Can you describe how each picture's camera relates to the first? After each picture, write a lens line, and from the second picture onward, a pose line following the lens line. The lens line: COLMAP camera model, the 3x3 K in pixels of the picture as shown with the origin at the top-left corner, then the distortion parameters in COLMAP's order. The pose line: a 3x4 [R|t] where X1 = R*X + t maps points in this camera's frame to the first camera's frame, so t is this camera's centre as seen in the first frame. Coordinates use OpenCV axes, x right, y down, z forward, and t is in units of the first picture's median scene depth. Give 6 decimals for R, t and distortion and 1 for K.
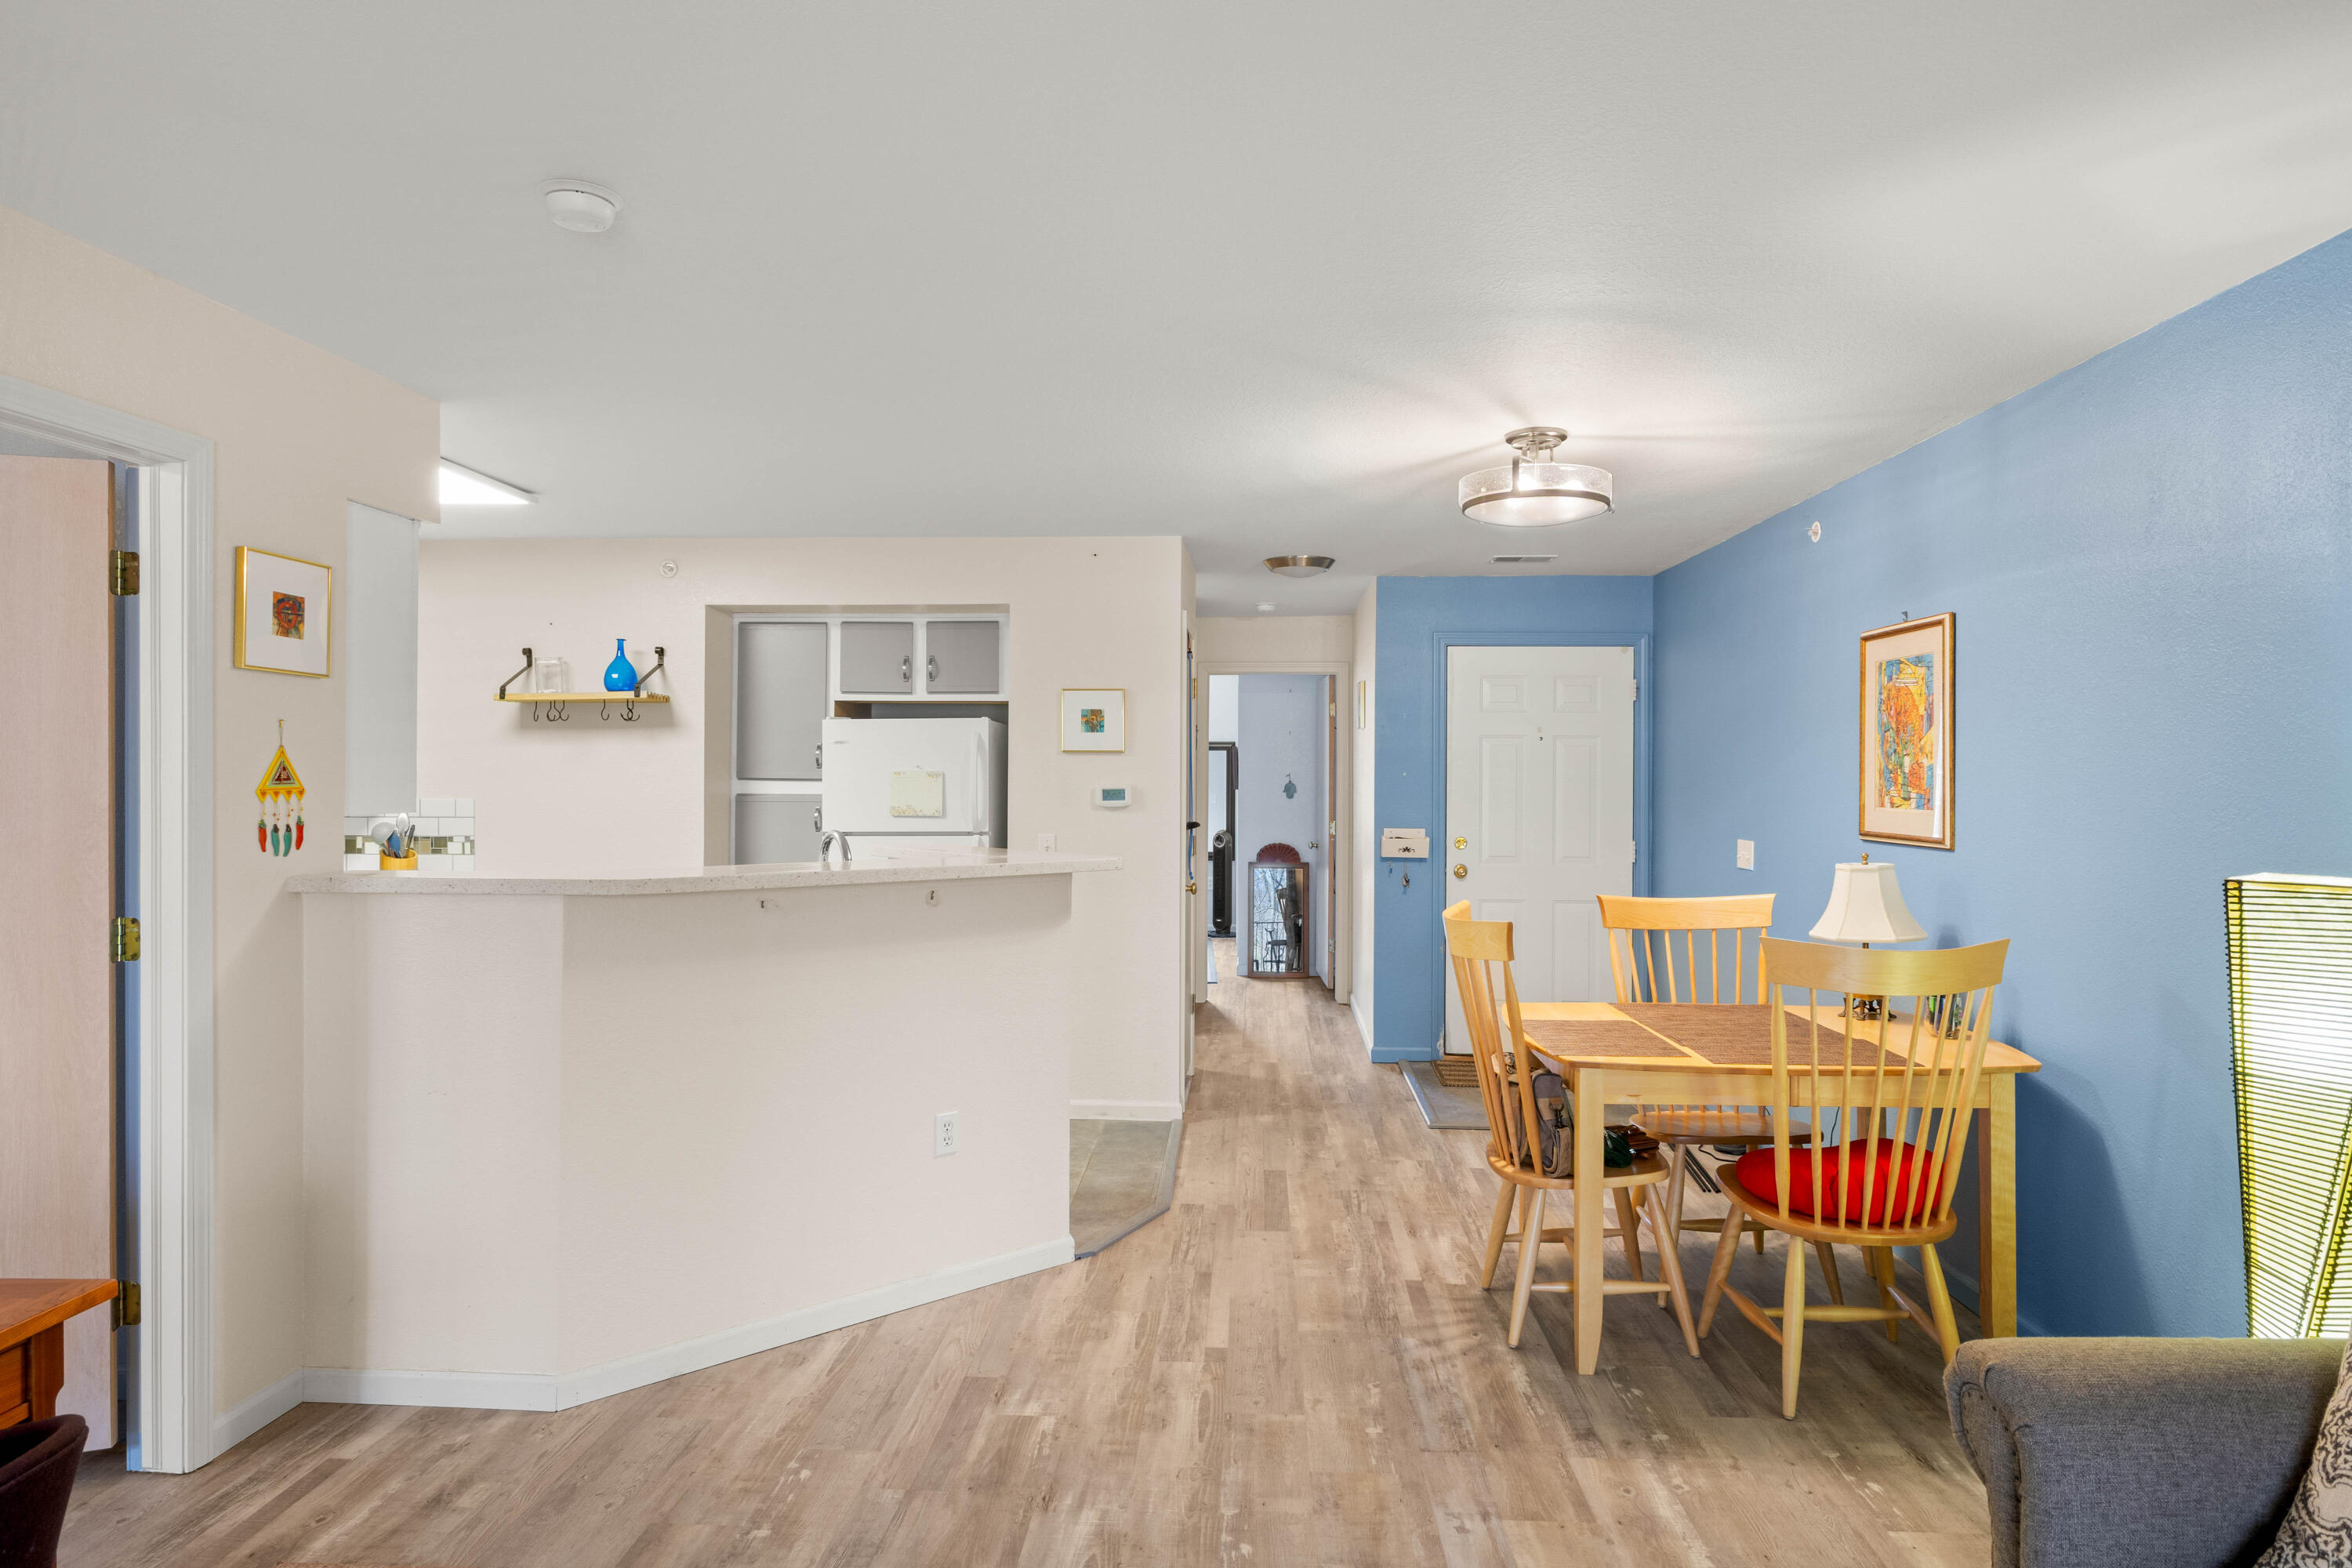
lens RADIAL K [[1348.3, 0, 1192.4], [0, 1348.3, 782.5], [0, 0, 1]] dist [0.001590, -0.000168]
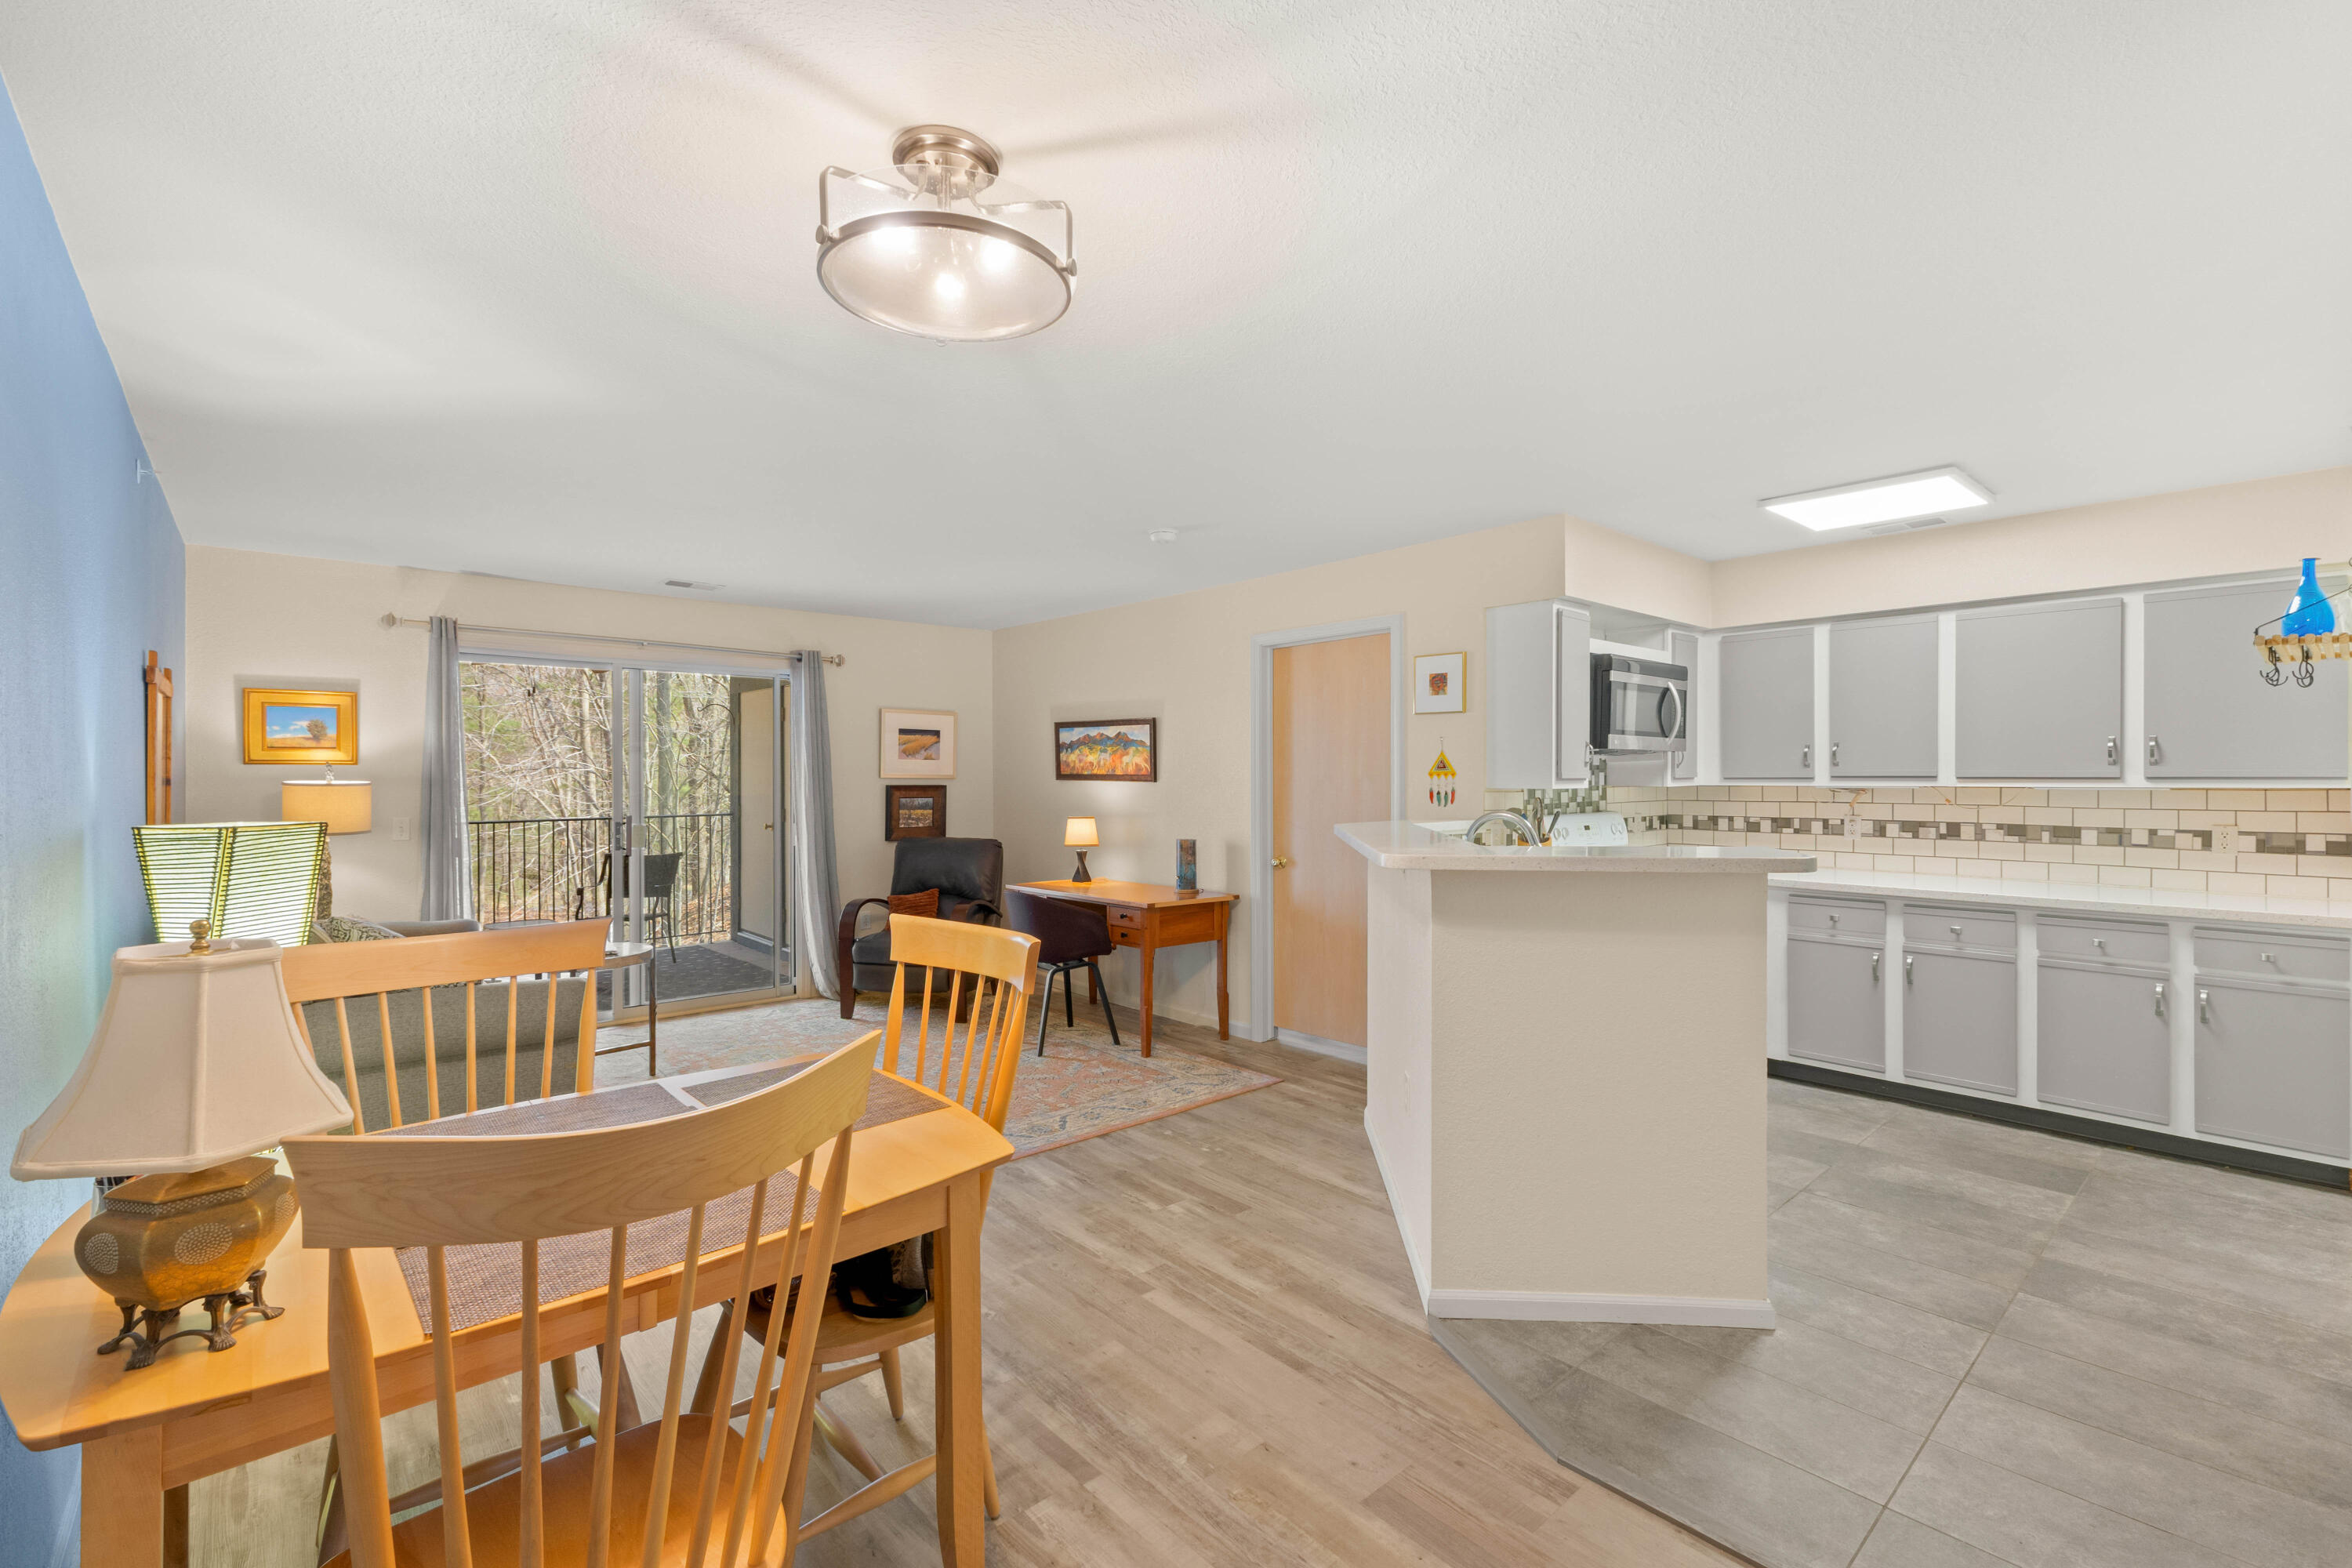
lens RADIAL K [[1024.1, 0, 1174.2], [0, 1024.1, 777.1], [0, 0, 1]] dist [0.012882, -0.002635]
pose [[-0.719661, -0.001195, -0.694325, 0.584986], [-0.004761, 0.999984, 0.003214, 0.007884], [0.694310, 0.005618, -0.719654, 1.642300]]
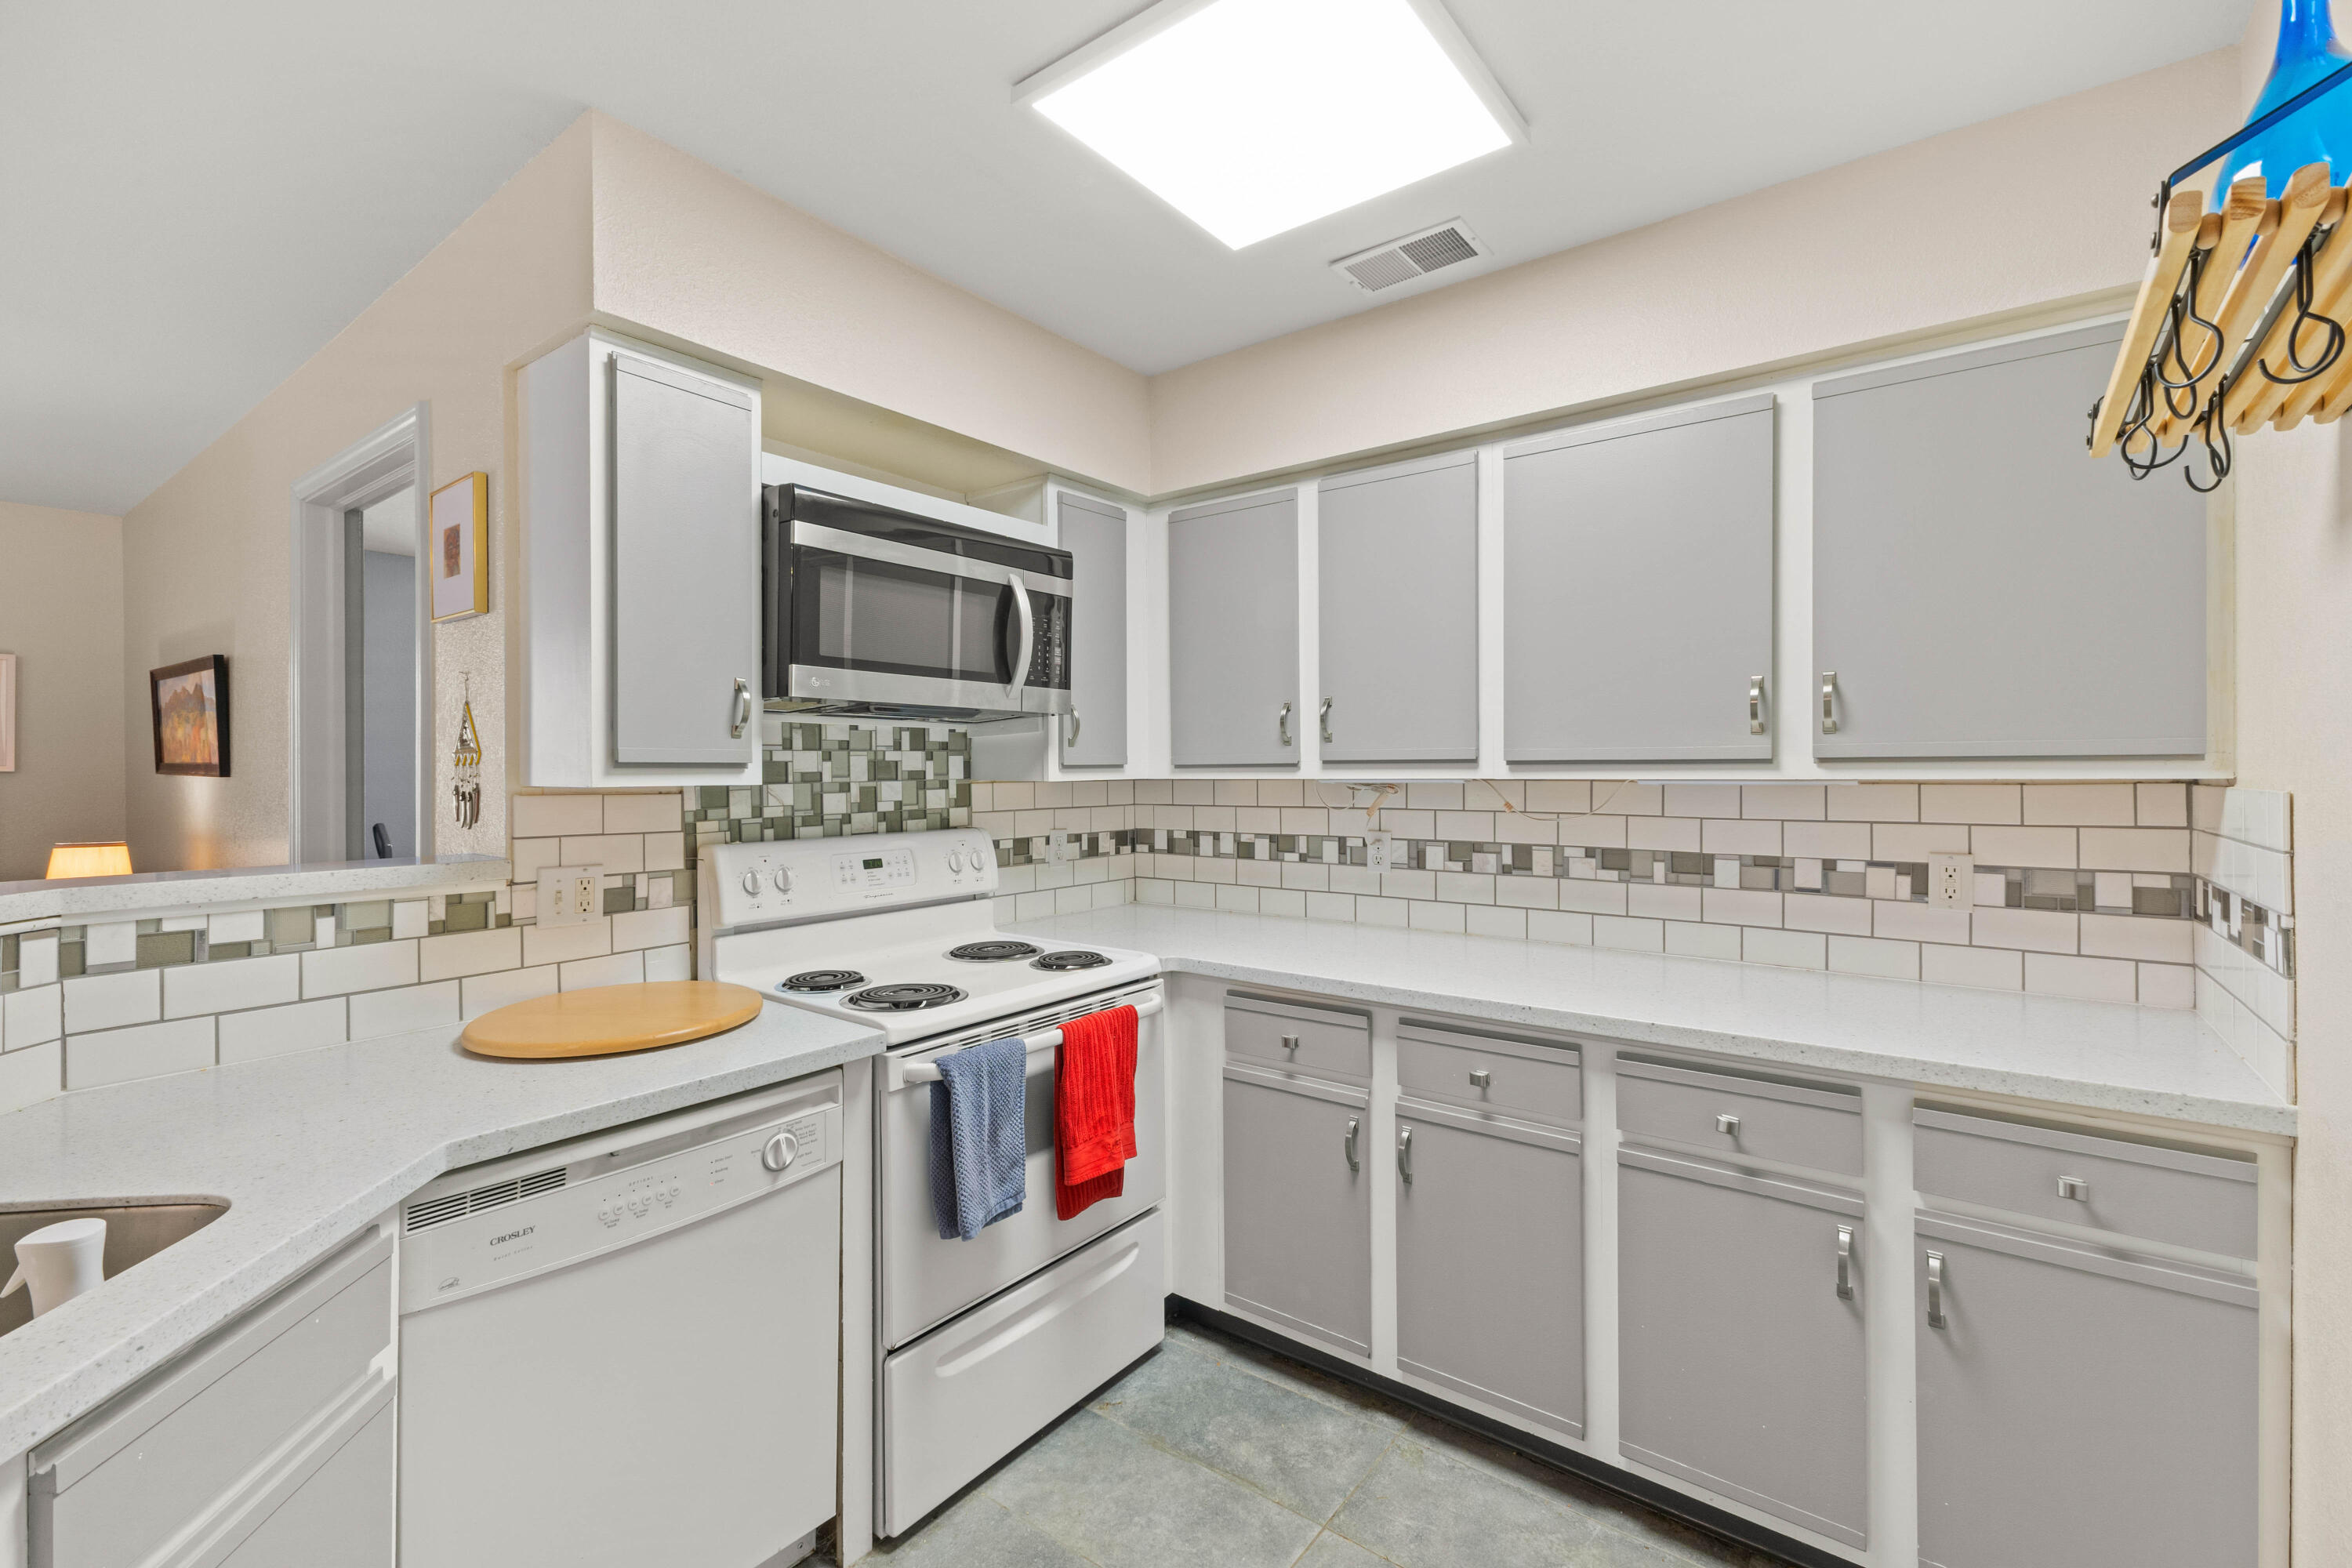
lens RADIAL K [[1024.1, 0, 1175.4], [0, 1024.1, 771.5], [0, 0, 1]] dist [0.012882, -0.002635]
pose [[-0.572770, -0.001984, -0.819714, -0.356423], [-0.002820, 0.999996, -0.000450, 0.015203], [0.819712, 0.002054, -0.572773, 1.598656]]
